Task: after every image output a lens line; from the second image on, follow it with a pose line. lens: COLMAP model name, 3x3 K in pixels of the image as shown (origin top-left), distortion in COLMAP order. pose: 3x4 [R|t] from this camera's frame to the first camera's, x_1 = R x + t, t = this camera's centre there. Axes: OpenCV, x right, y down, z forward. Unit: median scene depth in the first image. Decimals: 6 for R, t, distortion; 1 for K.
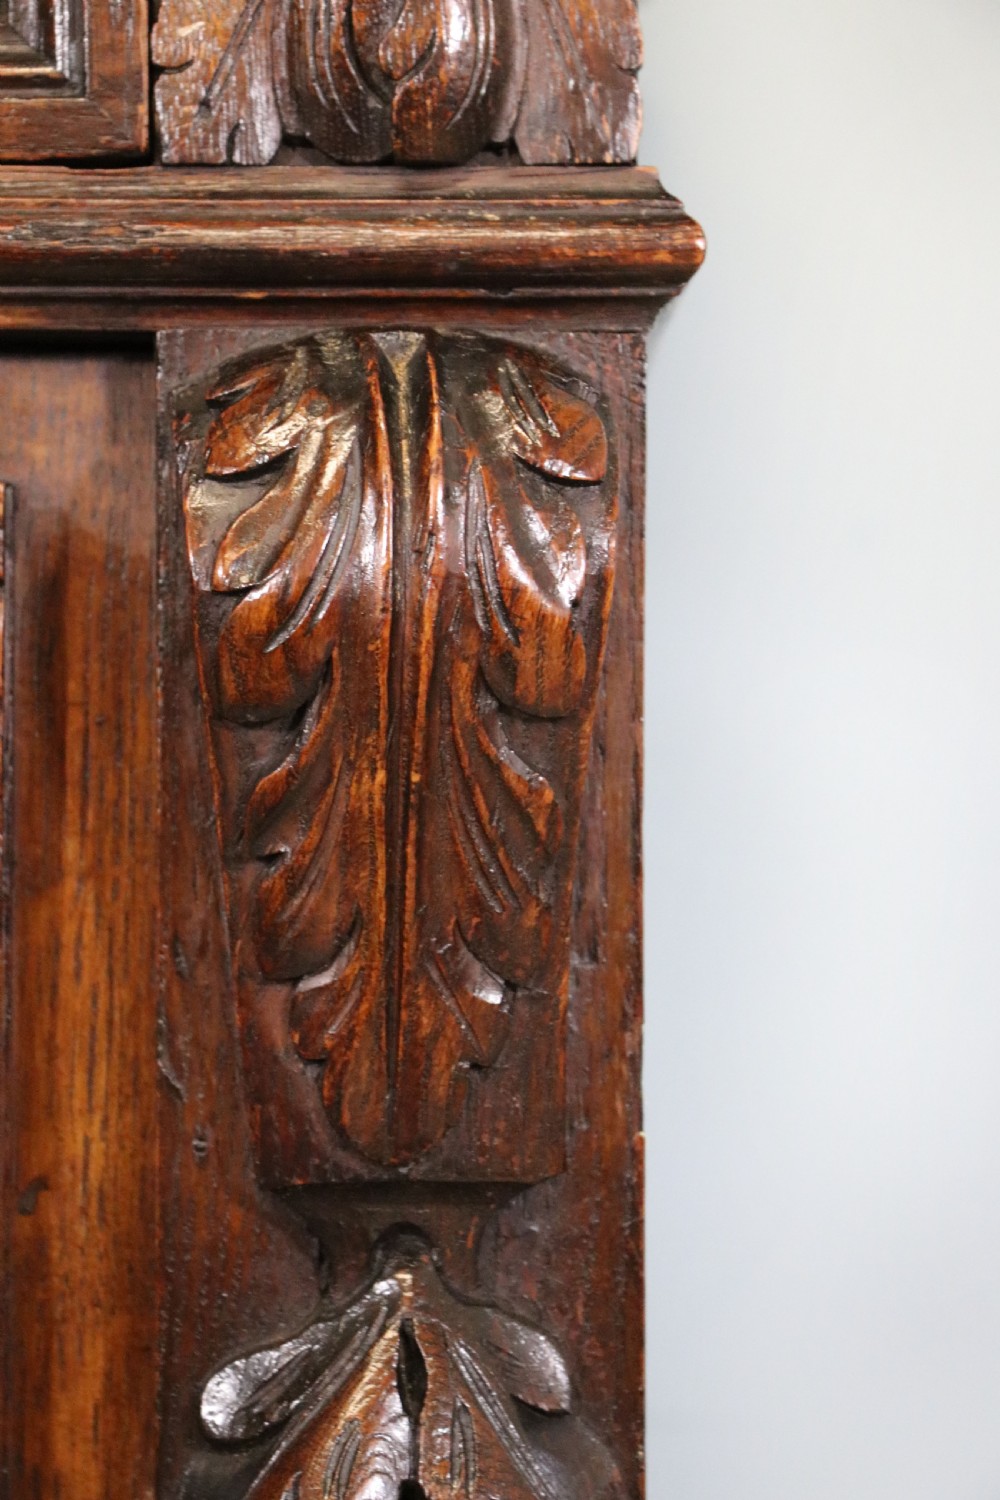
lens RADIAL K [[3630.9, 0, 500.0], [0, 3630.9, 750.0], [0, 0, 1]] dist [0.139575, 0.188543]
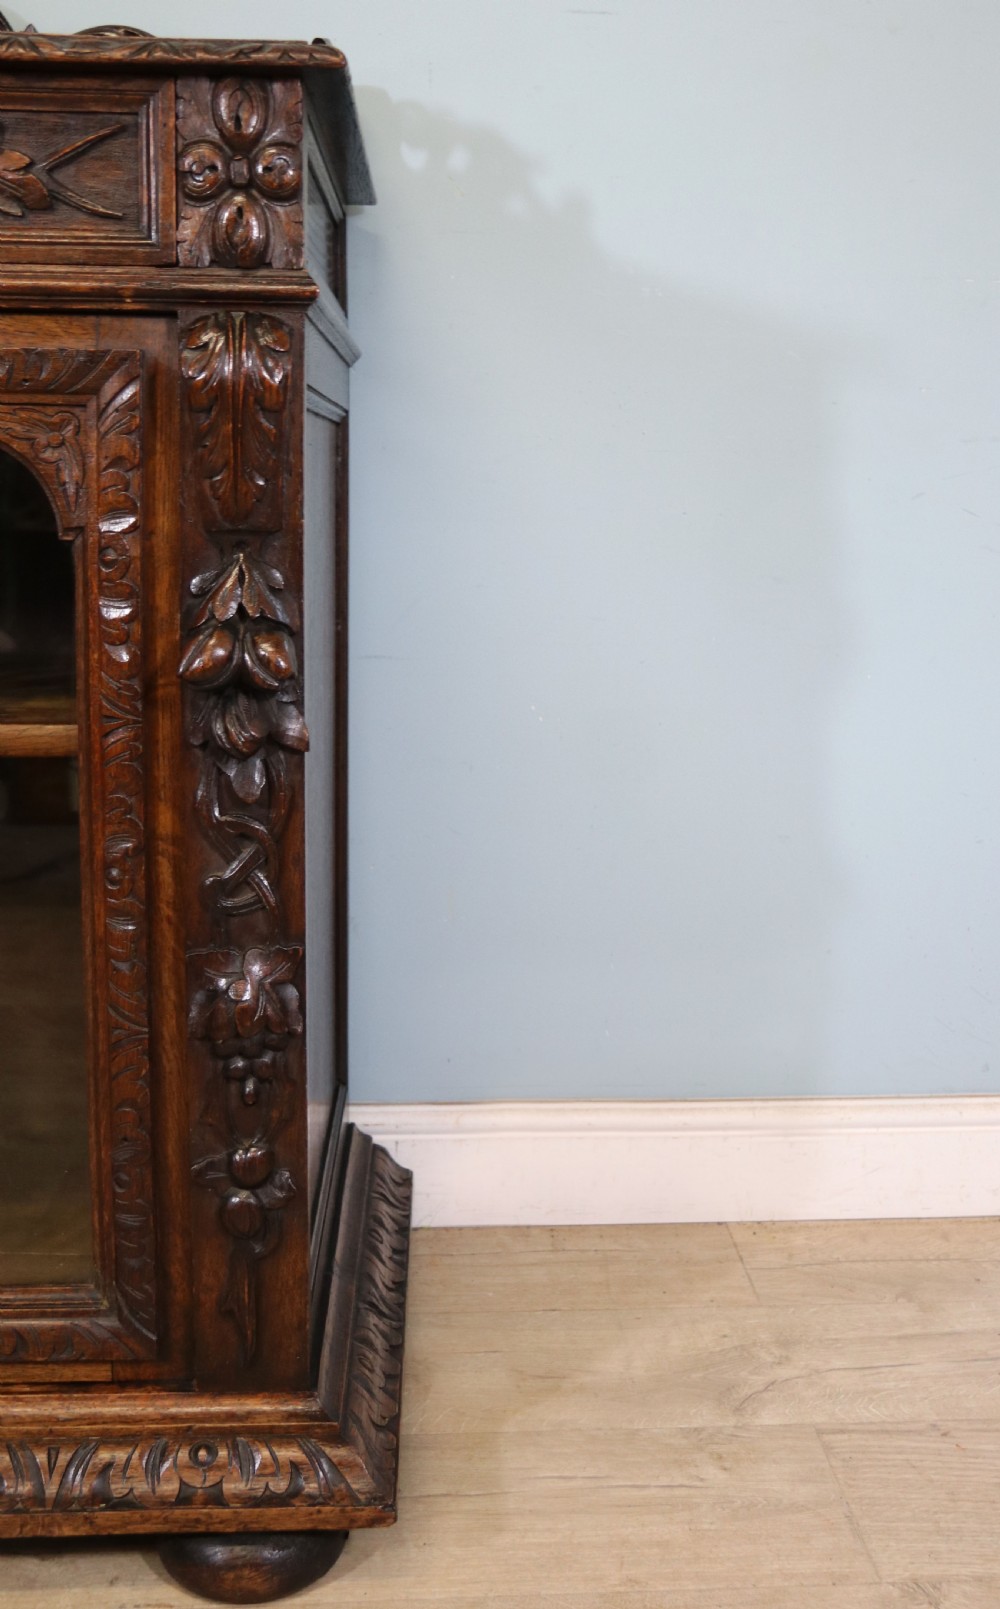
lens RADIAL K [[1692.4, 0, 553.3], [0, 1692.4, 748.0], [0, 0, 1]] dist [-0.097230, 0.176733]
pose [[0.998917, 0.012517, 0.044808, 0.231825], [-0.018974, 0.988996, 0.146722, 0.076286], [-0.042478, -0.147413, 0.988162, -0.853903]]
